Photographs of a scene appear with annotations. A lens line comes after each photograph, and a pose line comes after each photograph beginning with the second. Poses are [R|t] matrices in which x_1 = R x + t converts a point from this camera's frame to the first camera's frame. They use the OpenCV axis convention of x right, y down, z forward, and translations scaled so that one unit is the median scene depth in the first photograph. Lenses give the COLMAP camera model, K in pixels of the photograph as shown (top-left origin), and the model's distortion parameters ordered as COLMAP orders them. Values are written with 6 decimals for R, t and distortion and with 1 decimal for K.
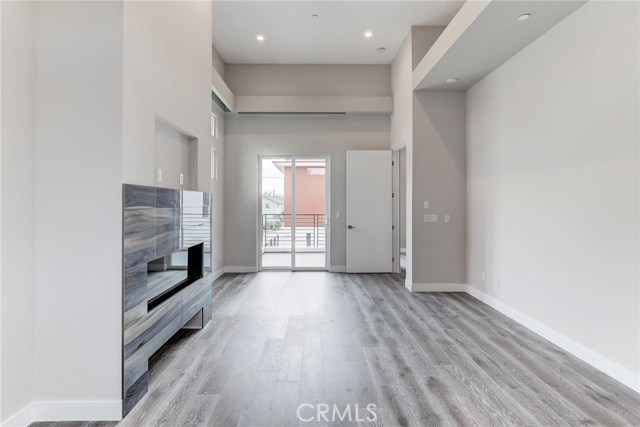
lens RADIAL K [[290.8, 0, 317.9], [0, 290.8, 209.7], [0, 0, 1]] dist [-0.006554, 0.001032]
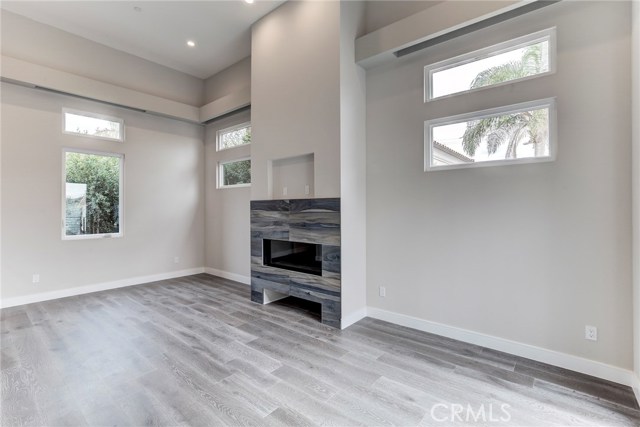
lens RADIAL K [[290.8, 0, 316.8], [0, 290.8, 208.5], [0, 0, 1]] dist [-0.006554, 0.001032]
pose [[-0.657360, 0.003879, -0.753567, 0.699107], [-0.007499, 0.999904, 0.011688, -0.053119], [0.753540, 0.013335, -0.657267, 2.727950]]
